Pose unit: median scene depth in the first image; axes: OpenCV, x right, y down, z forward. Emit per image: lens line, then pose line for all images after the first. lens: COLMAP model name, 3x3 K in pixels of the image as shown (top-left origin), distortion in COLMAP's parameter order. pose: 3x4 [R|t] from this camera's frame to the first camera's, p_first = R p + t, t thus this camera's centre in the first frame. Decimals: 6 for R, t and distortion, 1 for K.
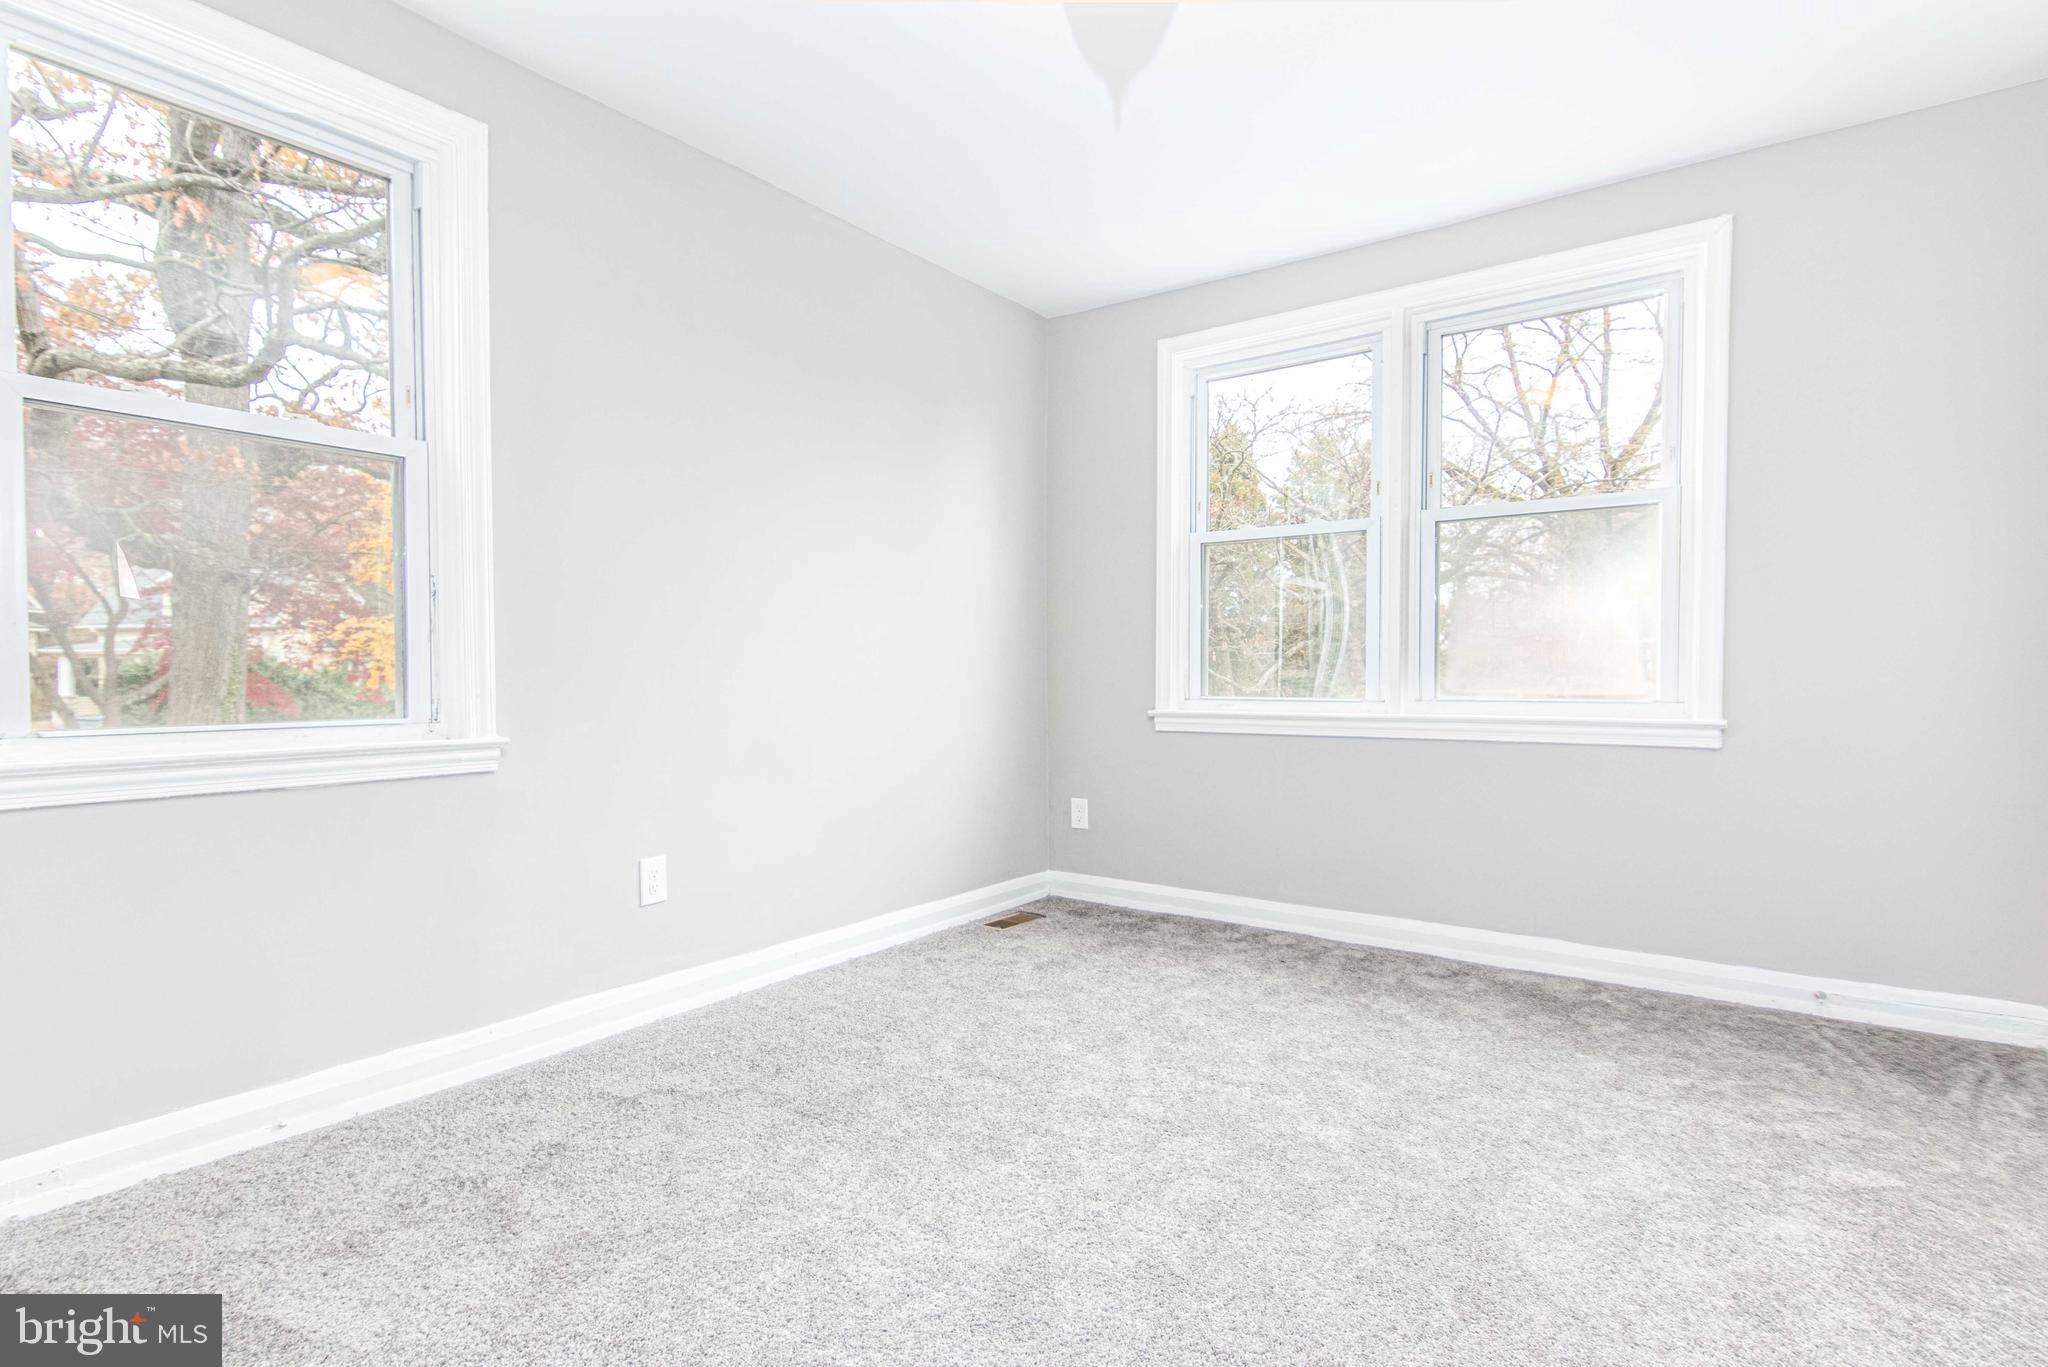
lens RADIAL K [[1024.5, 0, 1019.1], [0, 1024.5, 704.9], [0, 0, 1]] dist [0.022523, -0.019009]
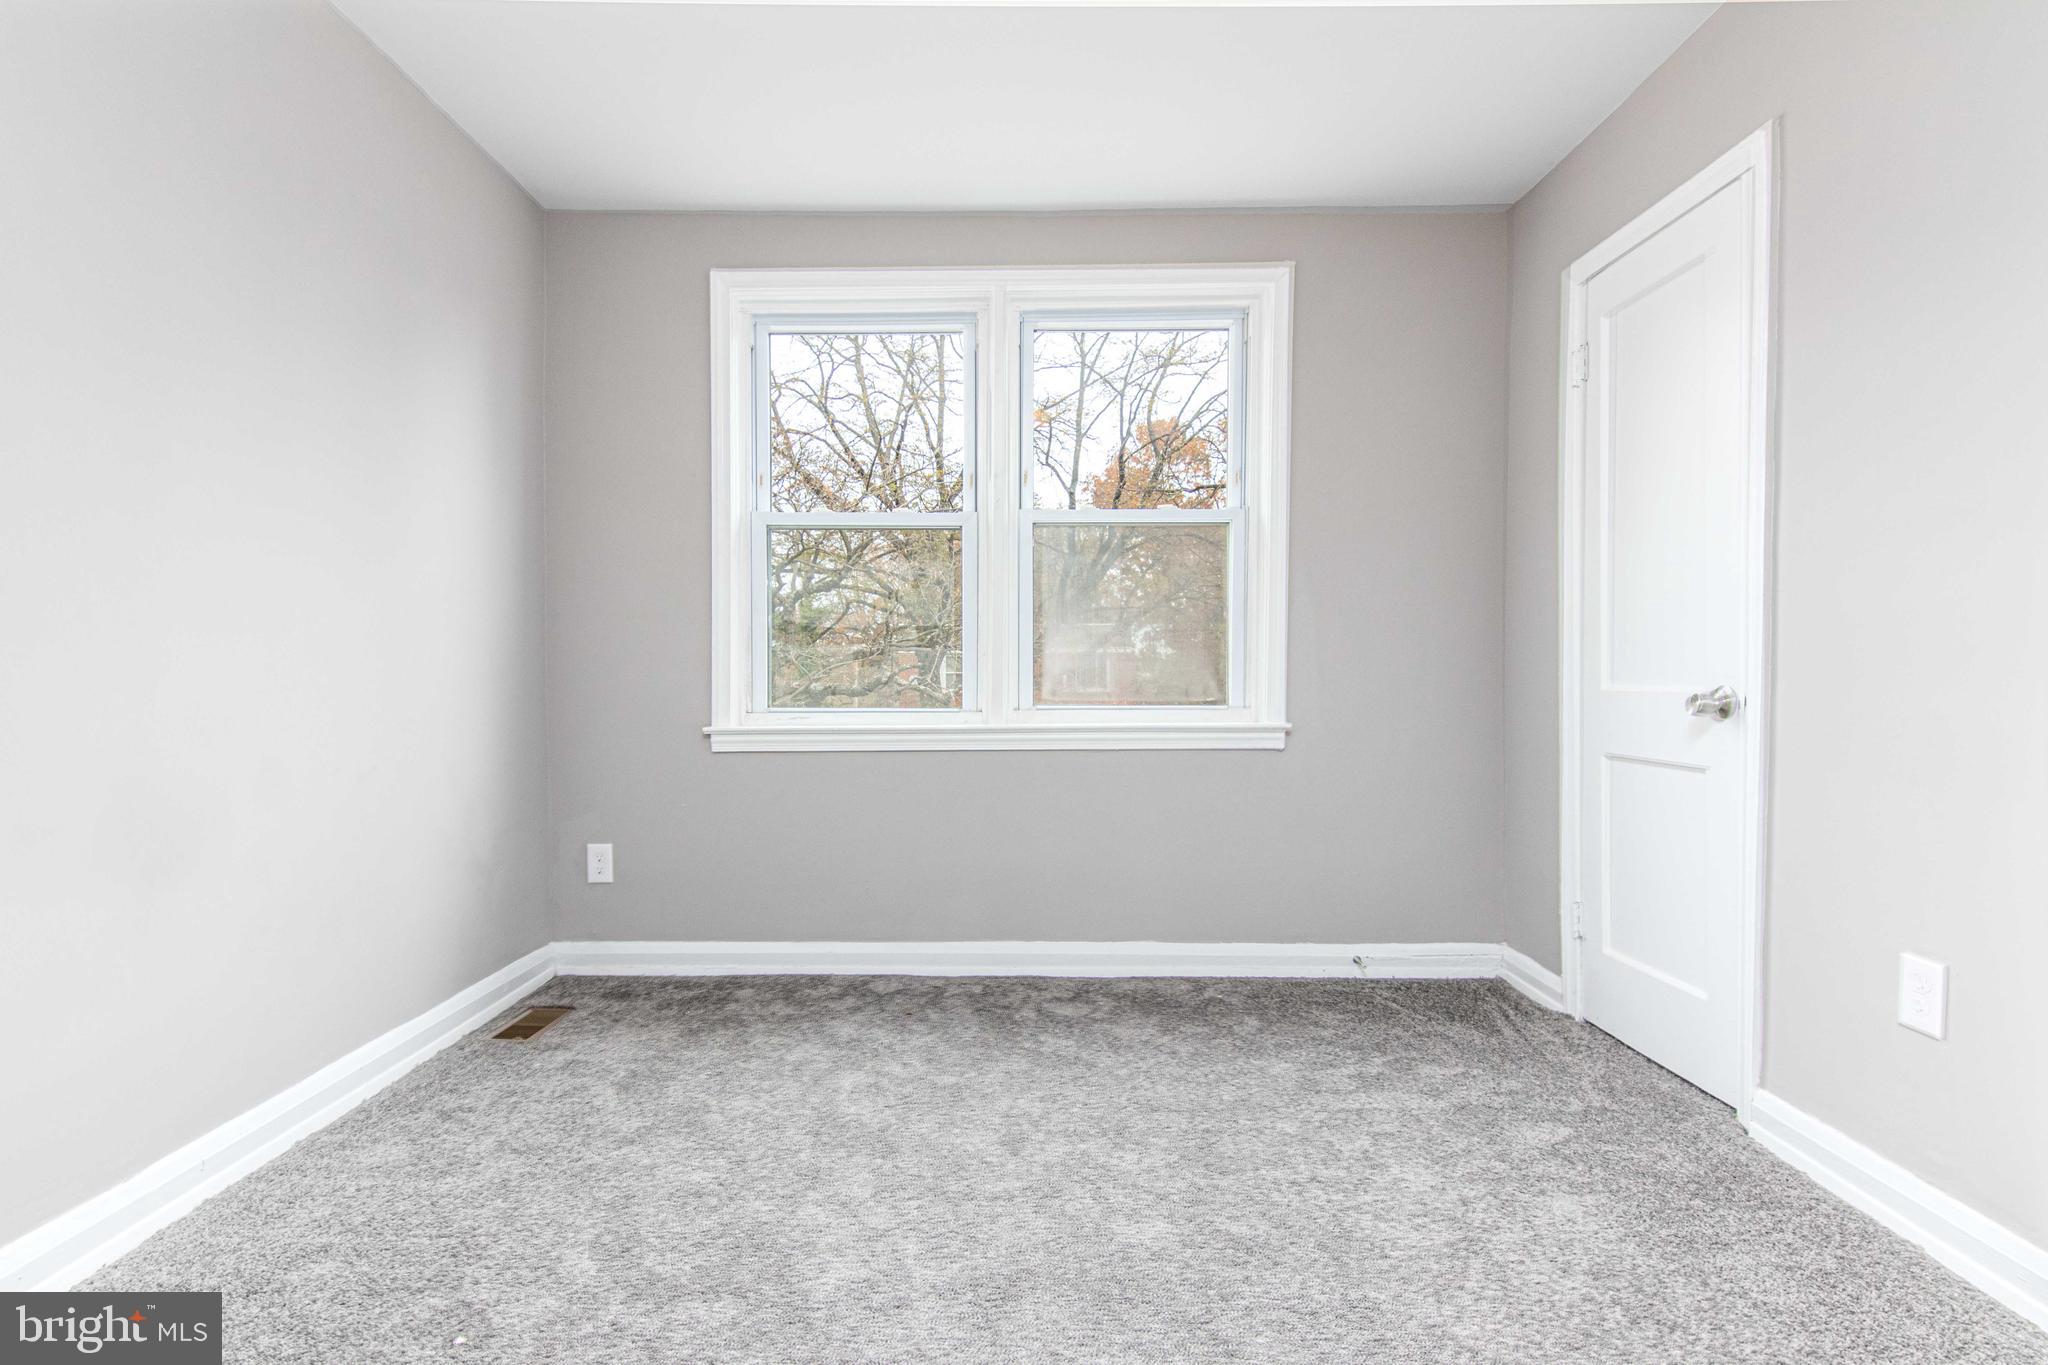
lens RADIAL K [[1024.5, 0, 1019.1], [0, 1024.5, 703.9], [0, 0, 1]] dist [0.022523, -0.019009]
pose [[0.817078, -0.015042, 0.576330, -0.166126], [0.019159, 0.999816, -0.001068, -0.009055], [-0.576208, 0.011914, 0.817216, 0.240401]]
